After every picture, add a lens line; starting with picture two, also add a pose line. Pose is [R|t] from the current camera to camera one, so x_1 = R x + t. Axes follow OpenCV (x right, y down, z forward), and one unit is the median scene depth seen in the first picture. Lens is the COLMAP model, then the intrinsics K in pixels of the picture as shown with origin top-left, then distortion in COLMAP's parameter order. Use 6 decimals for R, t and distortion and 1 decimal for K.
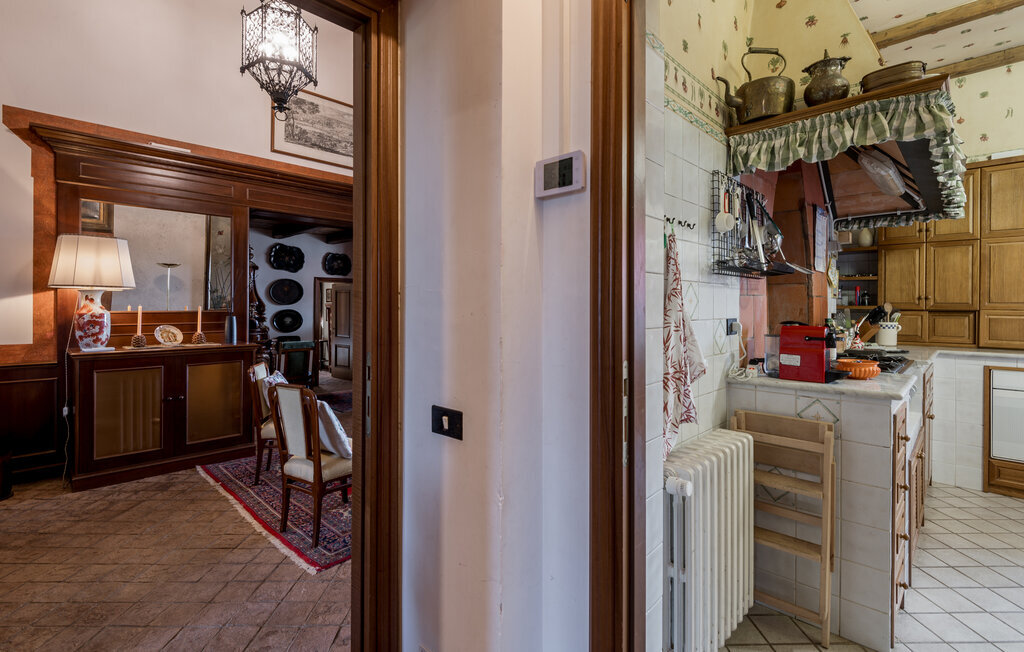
lens RADIAL K [[470.4, 0, 501.0], [0, 470.4, 305.0], [0, 0, 1]] dist [-0.003024, -0.005421]
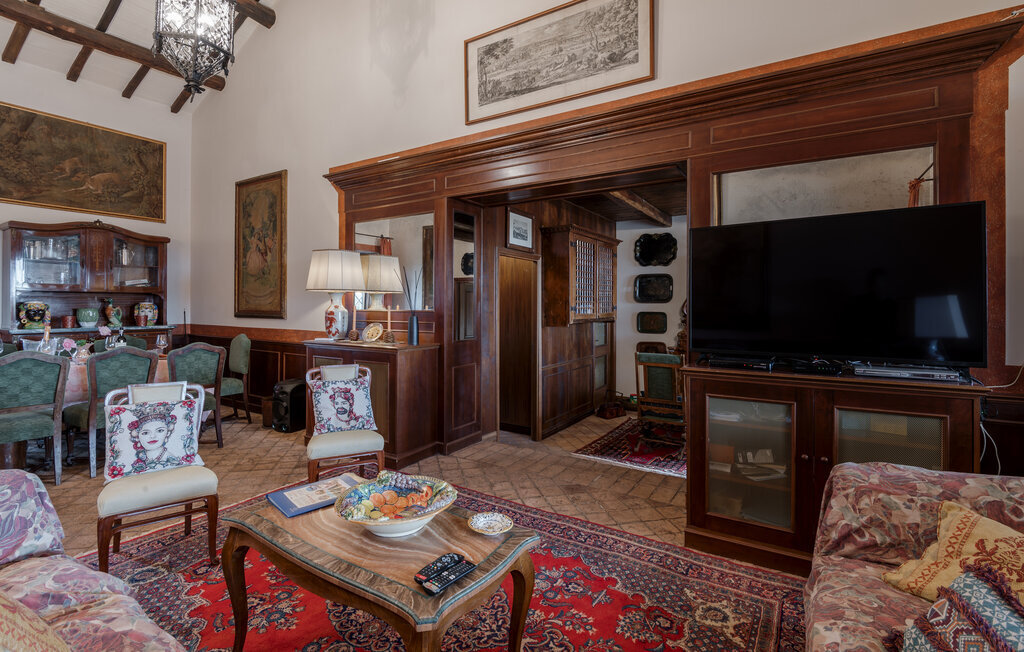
lens RADIAL K [[470.4, 0, 511.6], [0, 470.4, 305.1], [0, 0, 1]] dist [-0.003024, -0.005421]
pose [[0.212475, 0.000989, -0.977166, 0.457814], [-0.002913, 0.999996, 0.000379, -0.000040], [0.977162, 0.002767, 0.212477, 1.126423]]
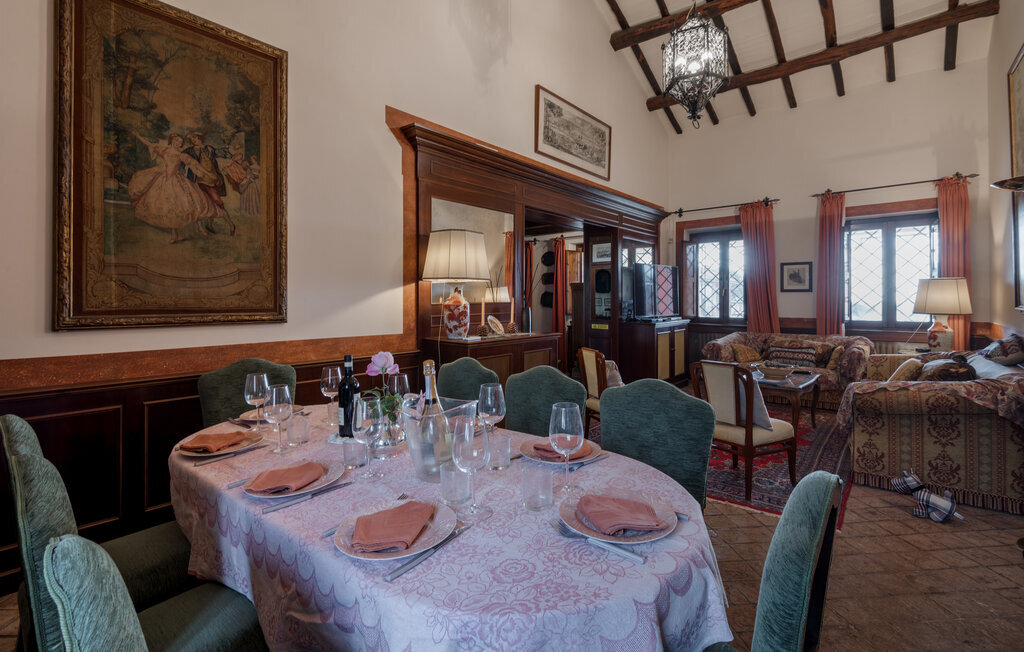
lens RADIAL K [[470.4, 0, 501.1], [0, 470.4, 299.5], [0, 0, 1]] dist [-0.003024, -0.005421]
pose [[0.998292, 0.002010, 0.058379, -0.787268], [-0.002217, 0.999991, 0.003481, 0.002813], [-0.058372, -0.003605, 0.998288, -0.070669]]
